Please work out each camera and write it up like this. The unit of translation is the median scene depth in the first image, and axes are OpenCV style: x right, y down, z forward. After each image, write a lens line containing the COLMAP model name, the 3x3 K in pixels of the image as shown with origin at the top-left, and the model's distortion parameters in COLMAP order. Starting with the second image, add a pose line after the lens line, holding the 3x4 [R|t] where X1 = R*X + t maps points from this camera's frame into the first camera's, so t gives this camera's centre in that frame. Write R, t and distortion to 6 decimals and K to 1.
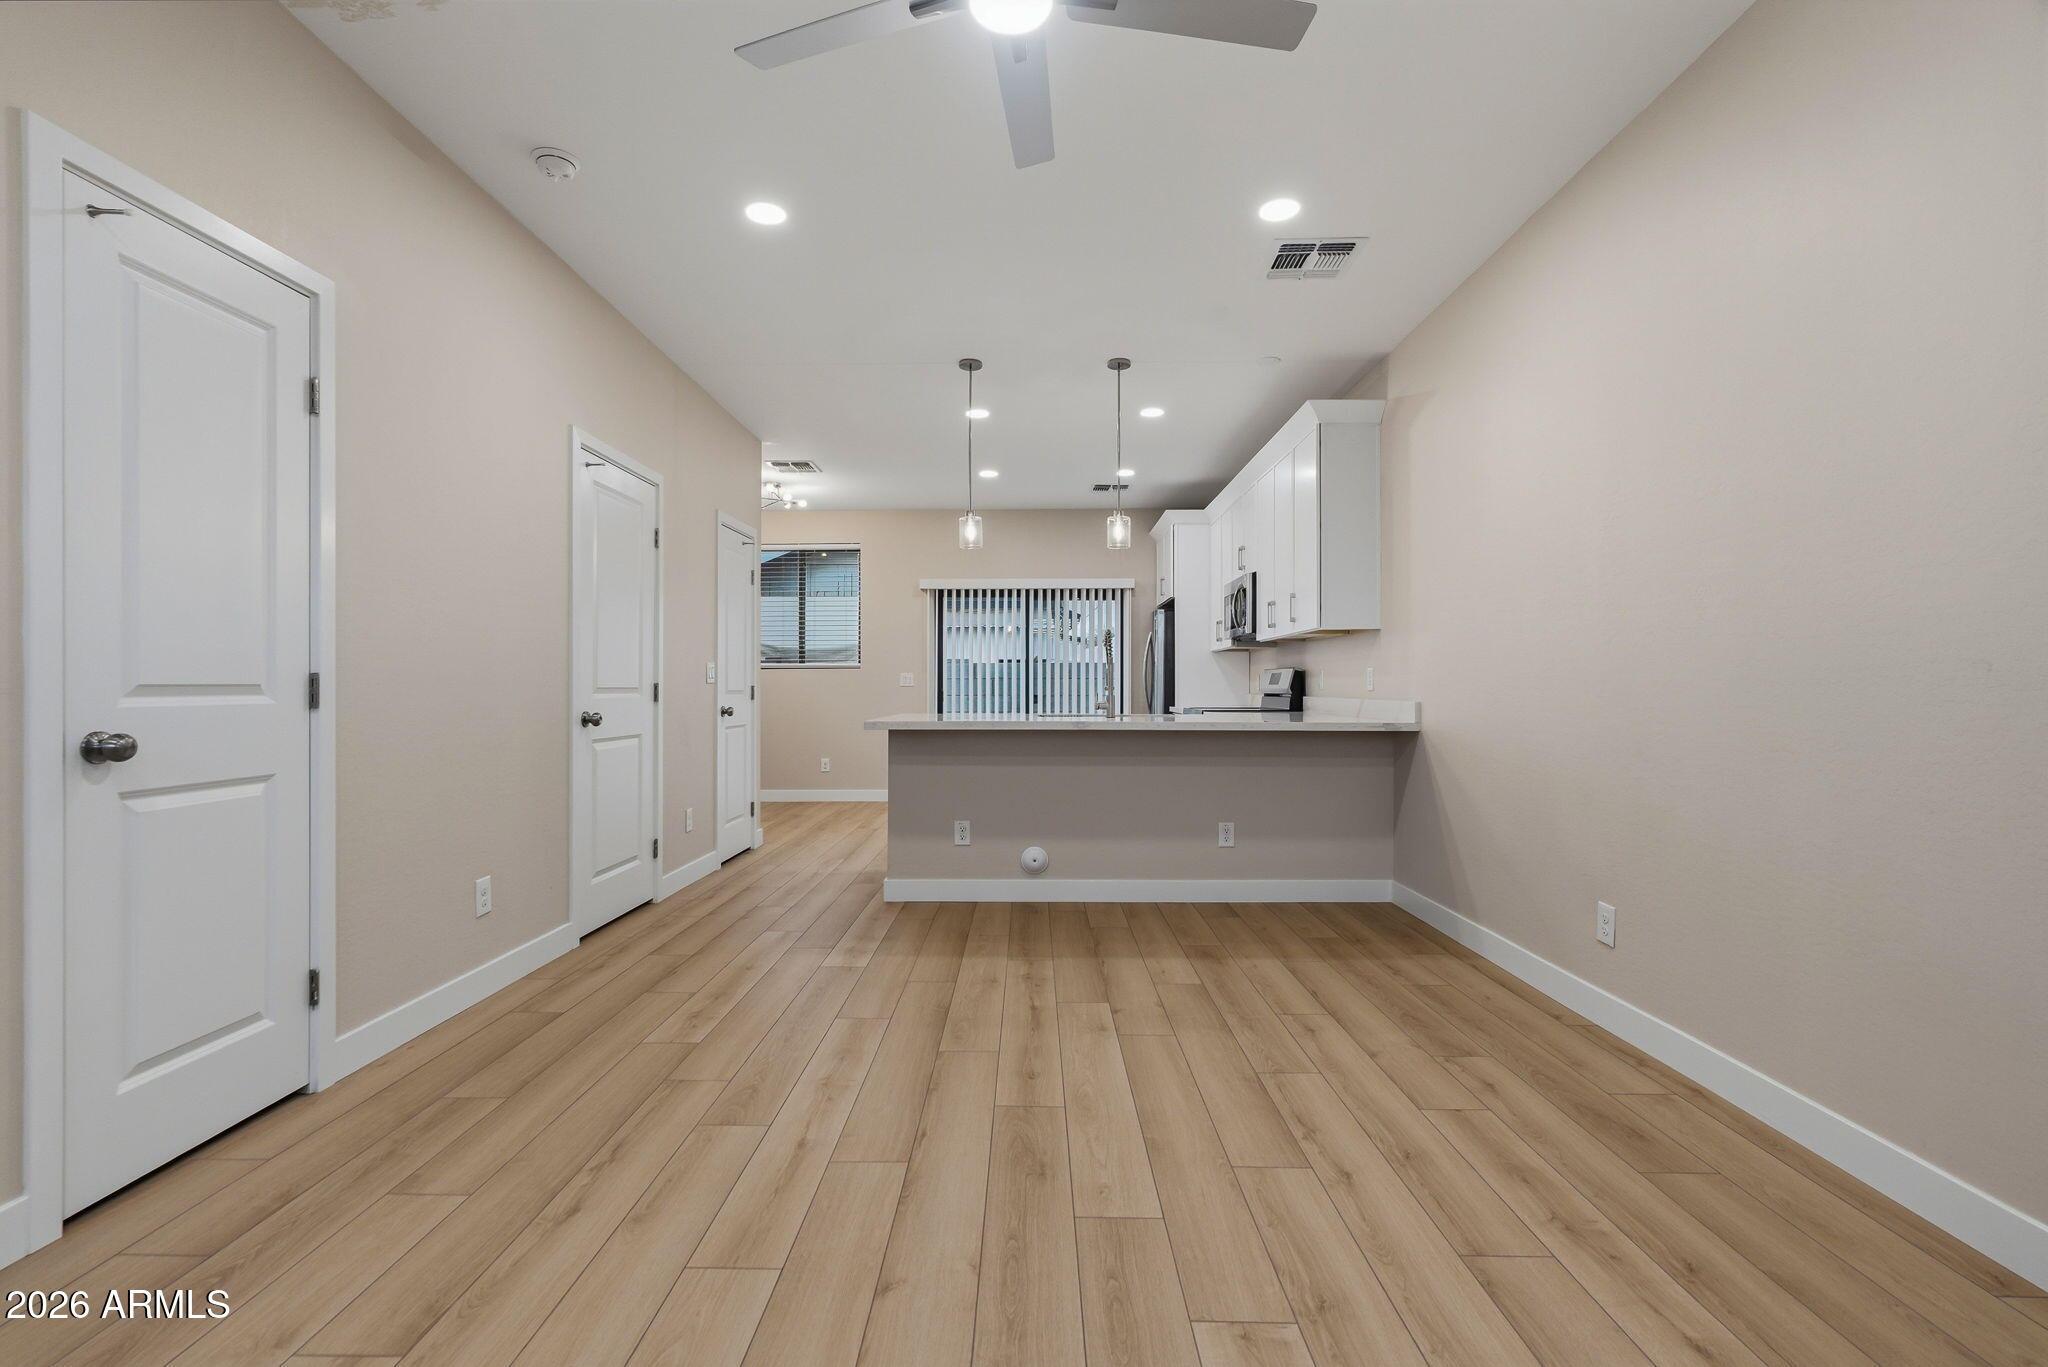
lens RADIAL K [[943.8, 0, 1024.0], [0, 943.8, 683.5], [0, 0, 1]] dist [-0.001932, 0.002906]
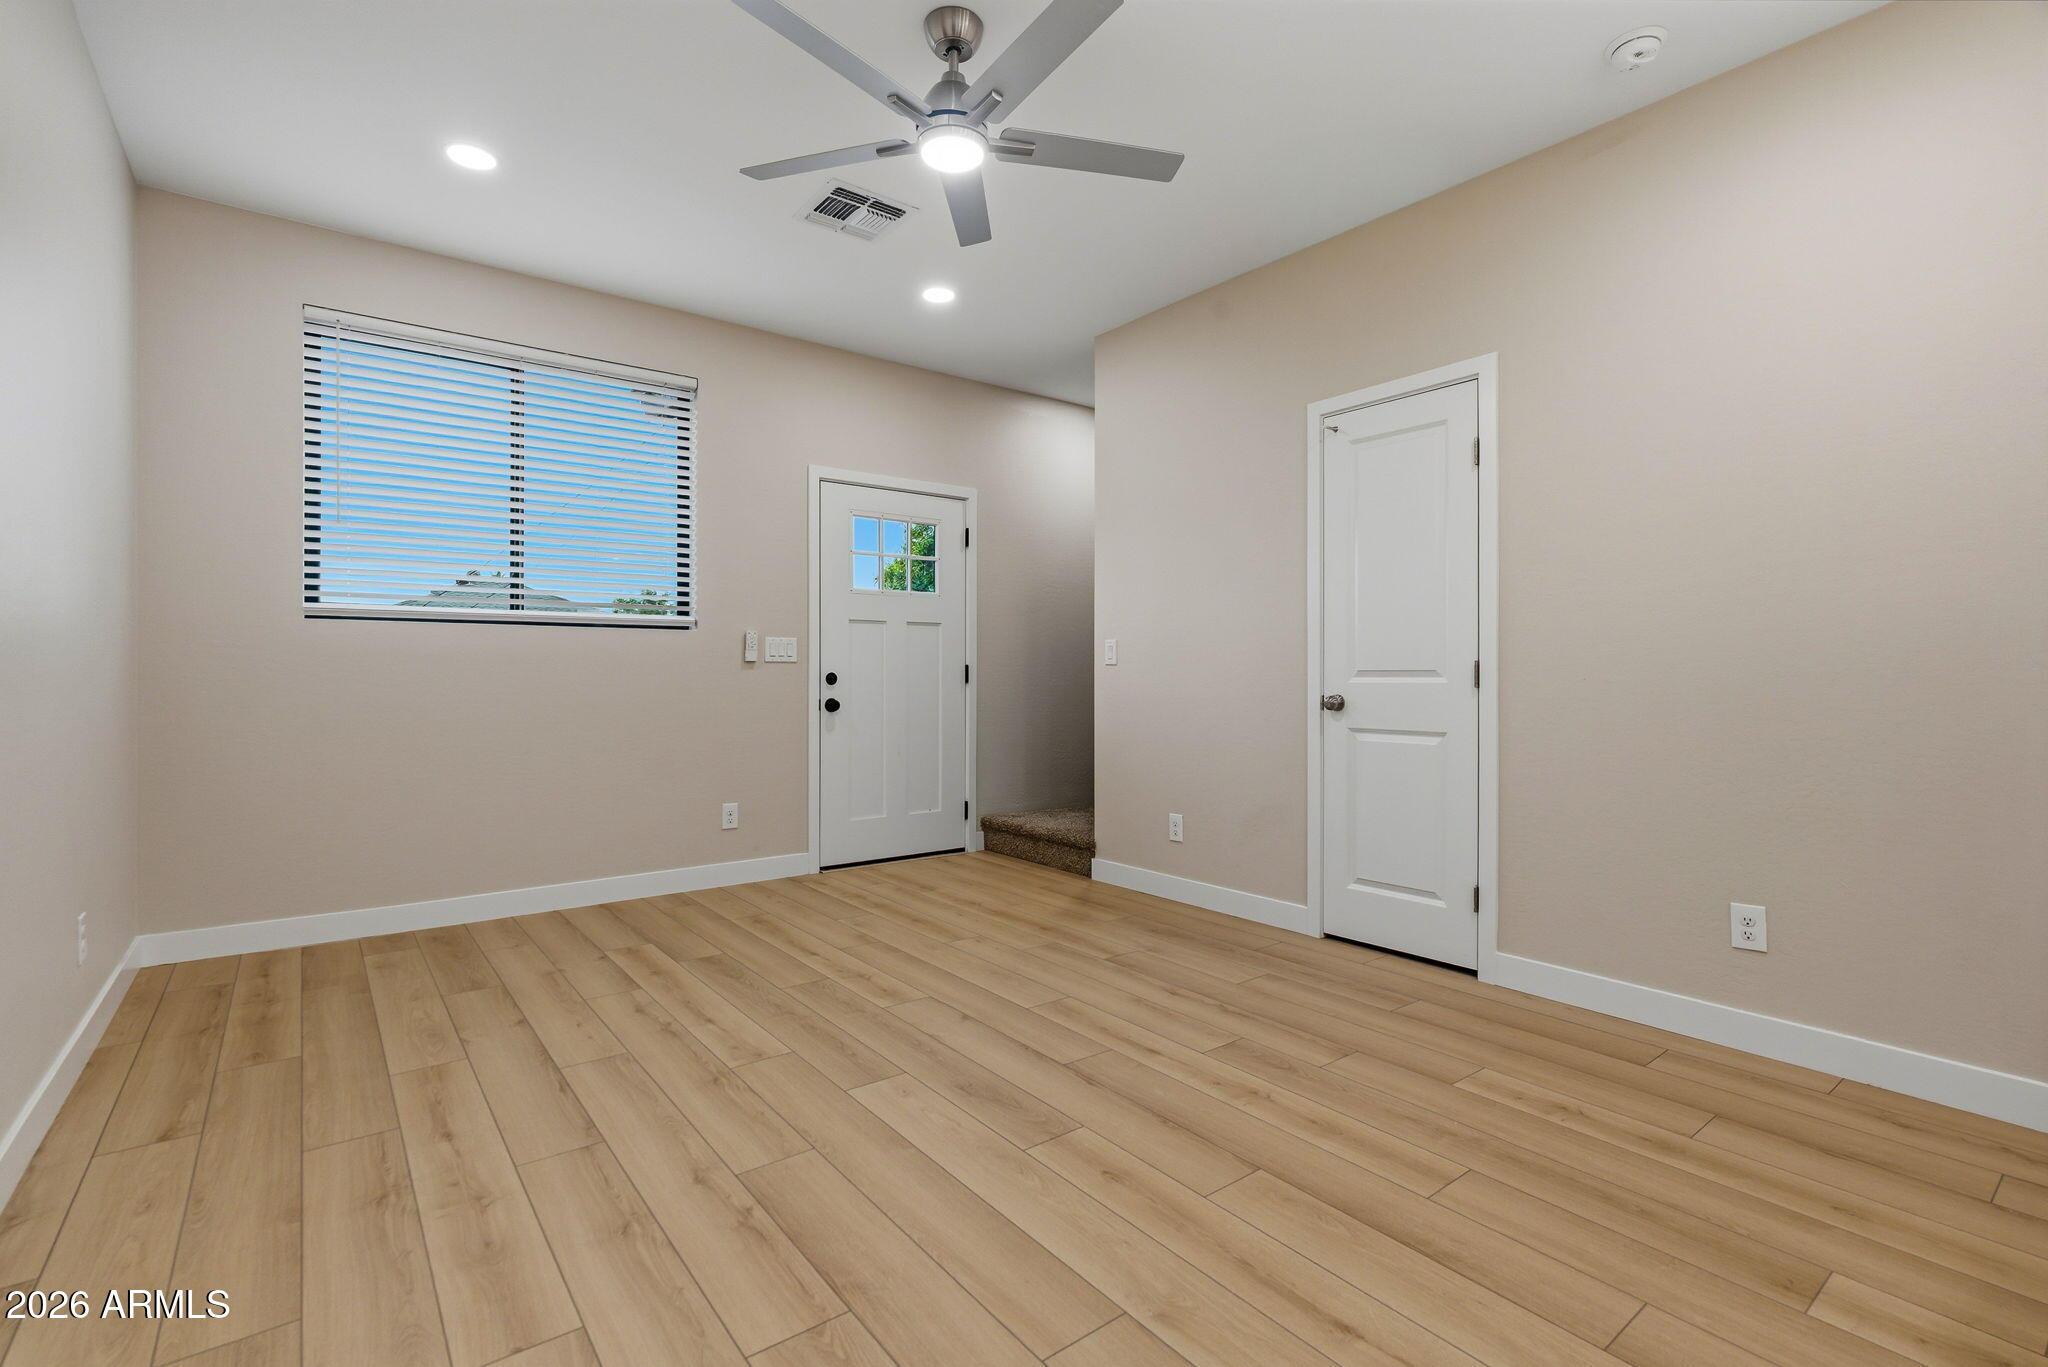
lens RADIAL K [[908.1, 0, 990.9], [0, 908.1, 680.5], [0, 0, 1]] dist [-0.002196, 0.012125]
pose [[-0.801563, -0.001377, -0.597909, 0.523977], [-0.001303, 0.999999, -0.000556, 0.017263], [0.597909, 0.000333, -0.801564, 1.528654]]
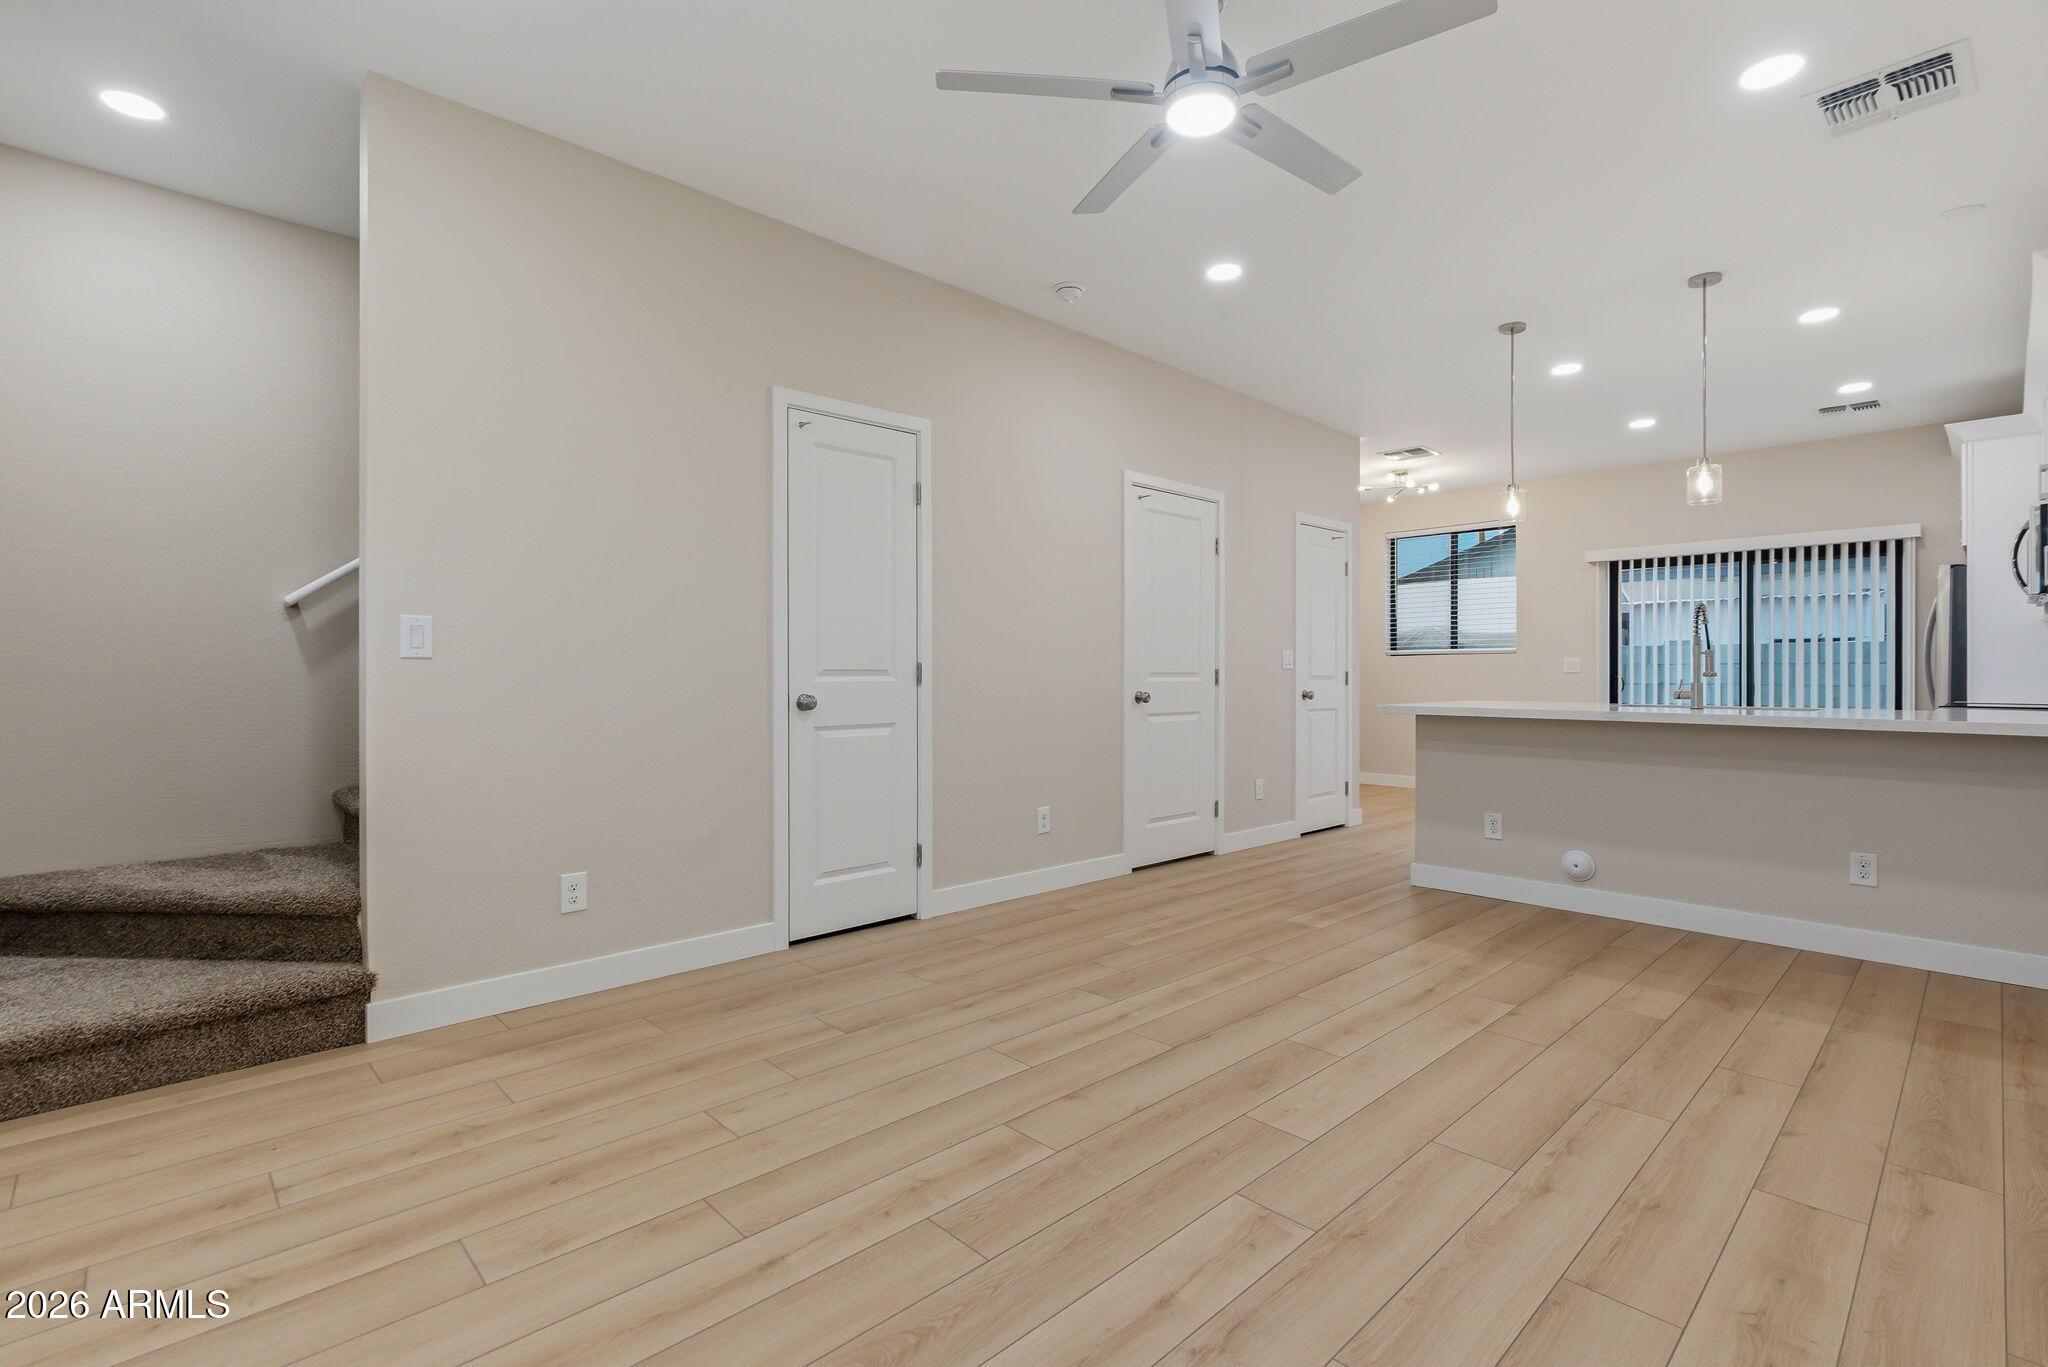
lens RADIAL K [[963.0, 0, 1011.4], [0, 963.0, 671.4], [0, 0, 1]] dist [-0.002948, 0.009237]
pose [[0.690785, -0.001141, -0.723059, 0.537455], [0.001314, 0.999999, -0.000324, 0.004439], [0.723059, -0.000726, 0.690786, -0.036790]]
